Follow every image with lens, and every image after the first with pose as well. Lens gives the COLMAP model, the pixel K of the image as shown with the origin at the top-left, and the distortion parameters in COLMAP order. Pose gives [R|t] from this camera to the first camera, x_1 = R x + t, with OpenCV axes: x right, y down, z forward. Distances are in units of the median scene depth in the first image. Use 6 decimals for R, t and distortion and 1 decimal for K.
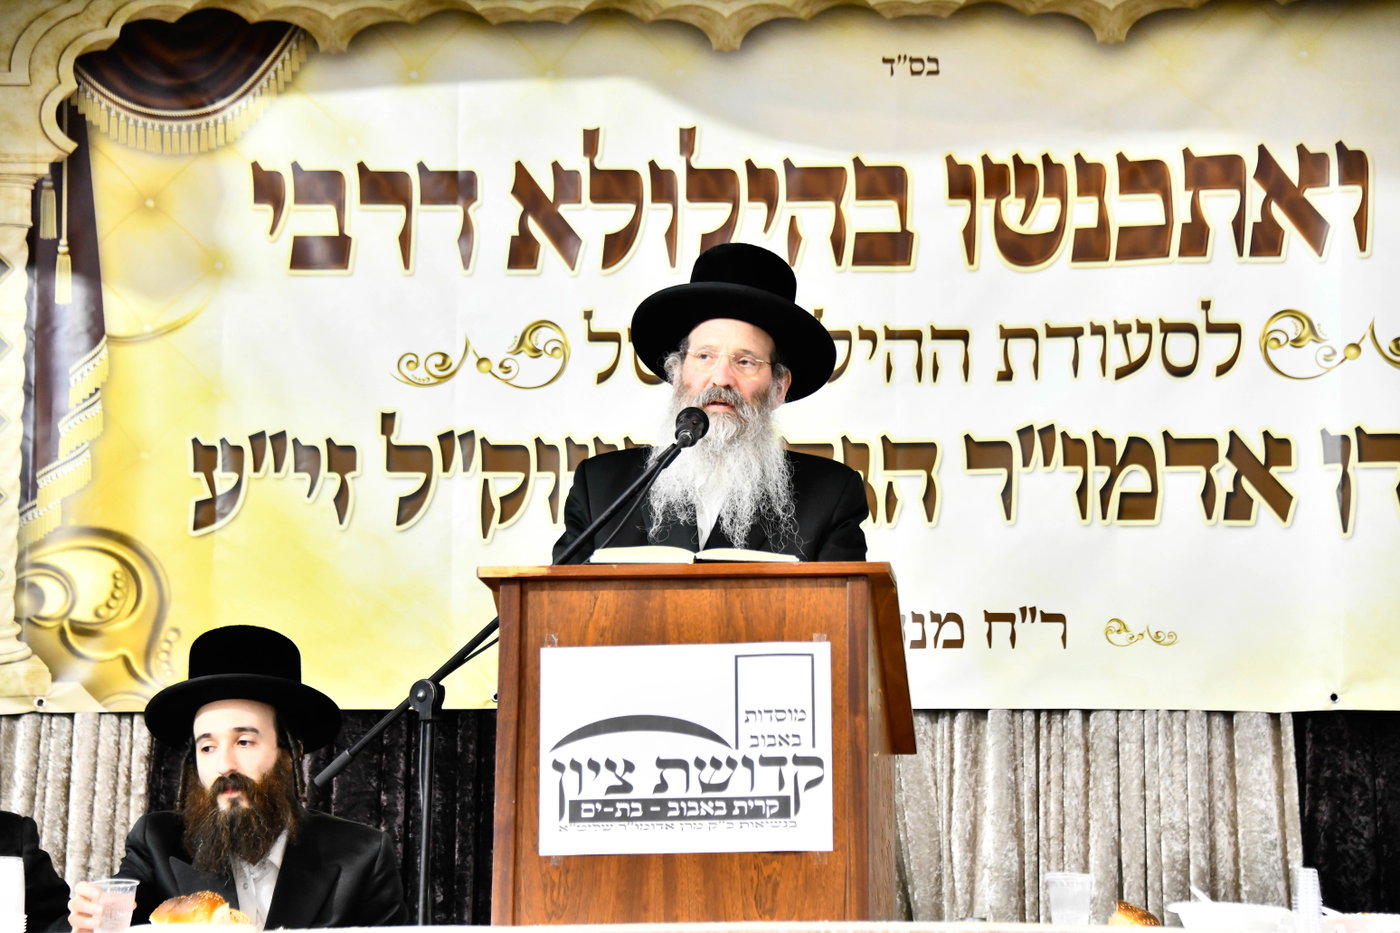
lens RADIAL K [[4296.5, 0, 705.7], [0, 4296.5, 479.2], [0, 0, 1]] dist [1.186276, 0.000000]
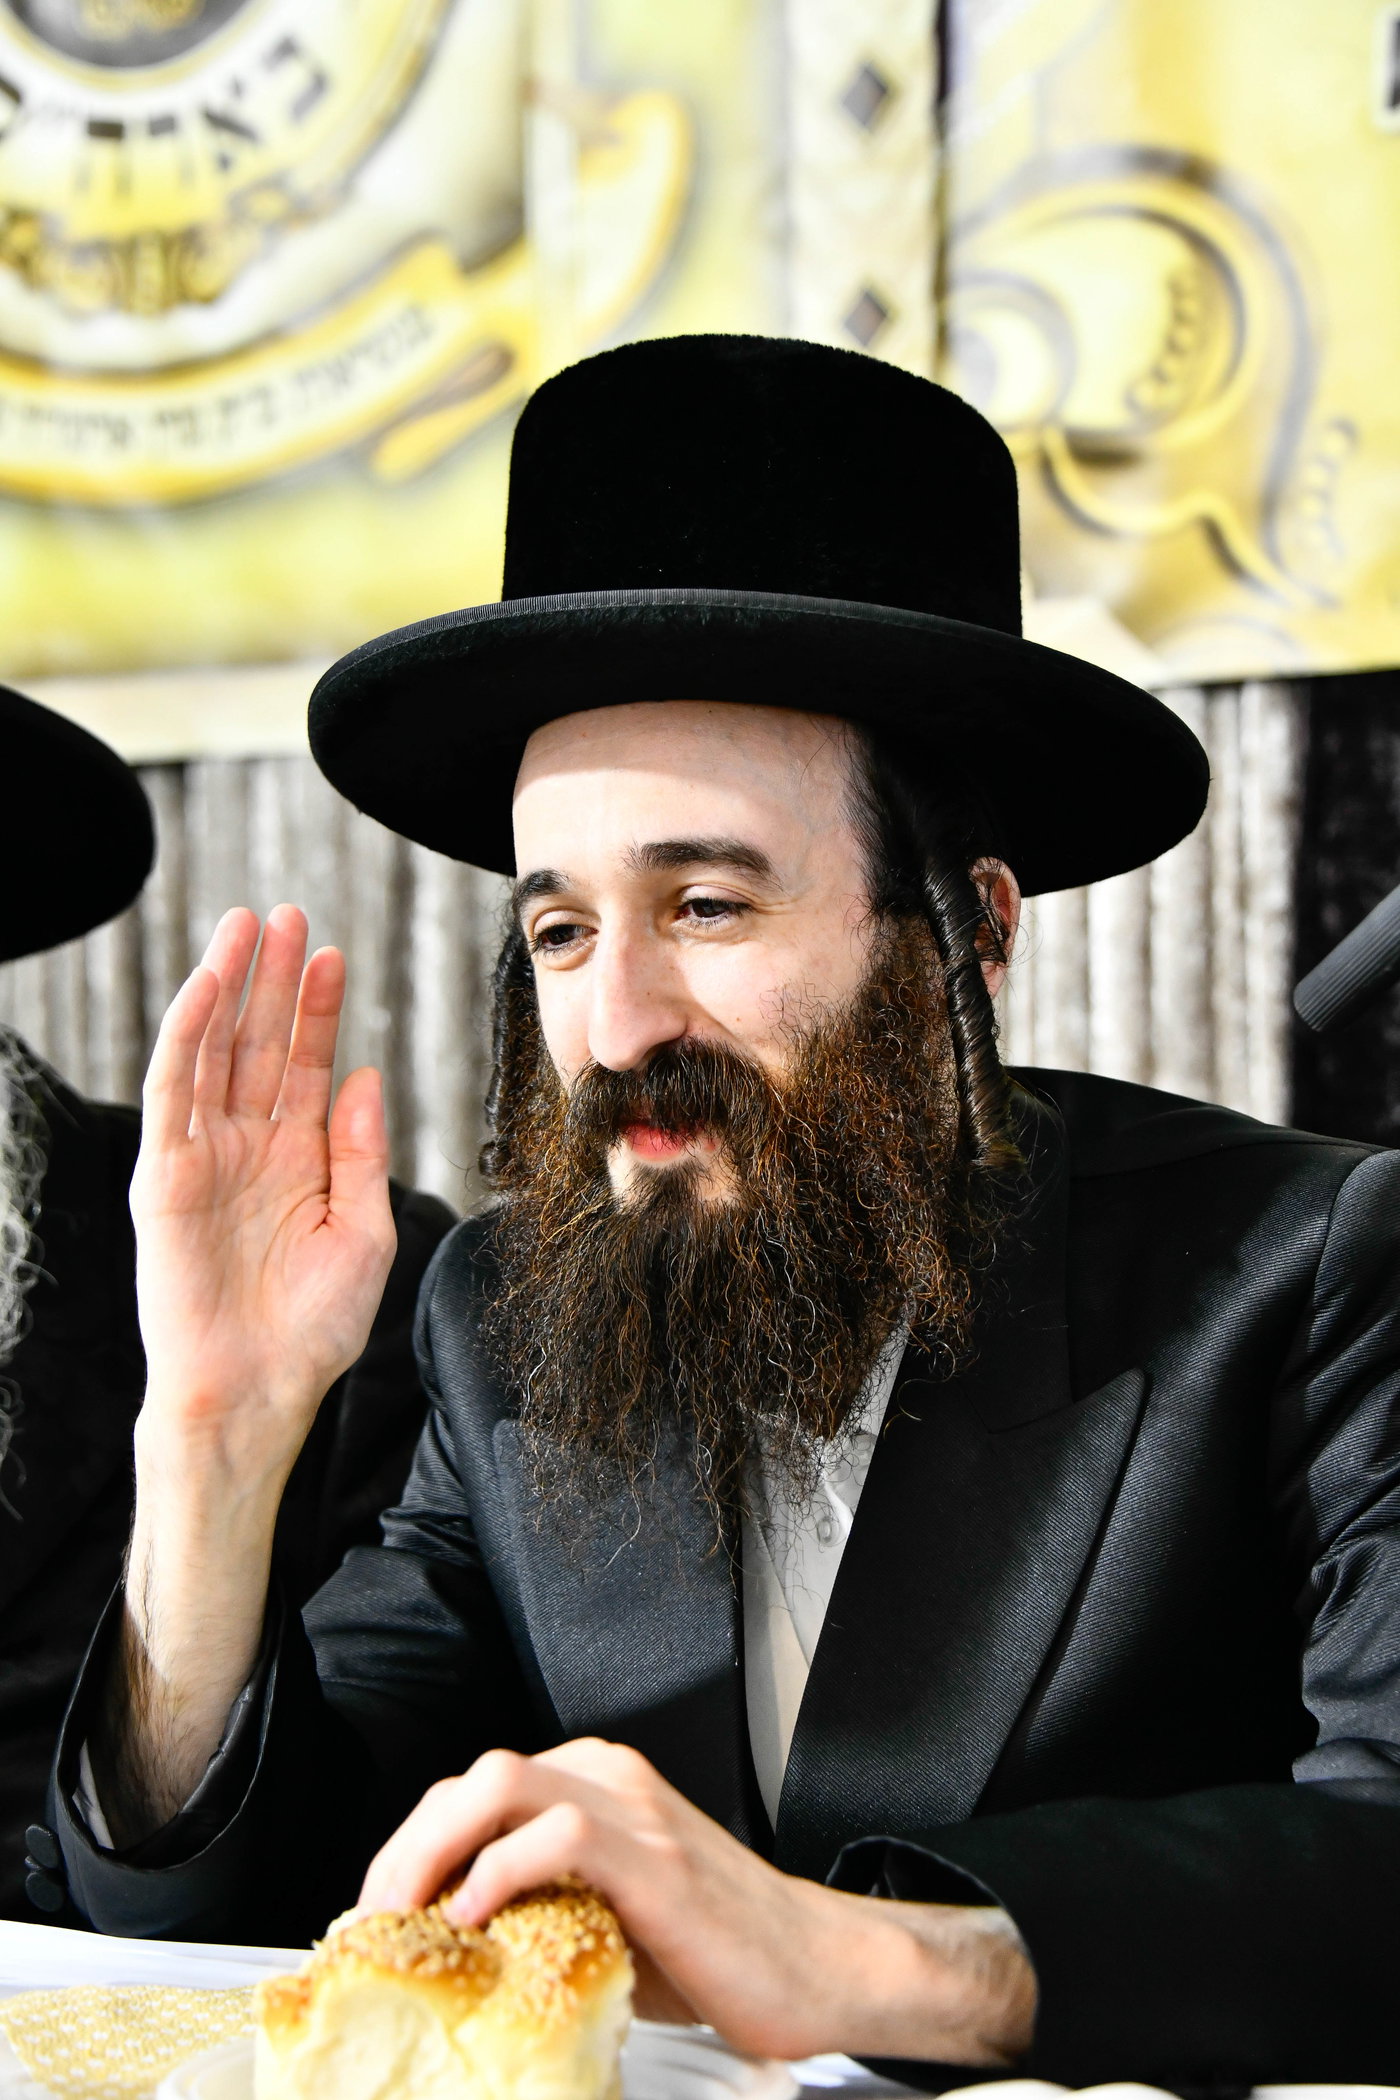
lens RADIAL K [[4133.8, 0, 717.3], [0, 4133.8, 1061.9], [0, 0, 1]] dist [0.552563, 0.000000]
pose [[0.904900, -0.025228, -0.424876, -0.026454], [0.084094, 0.989161, 0.120371, 0.039575], [0.417234, -0.144653, 0.897213, 0.676998]]
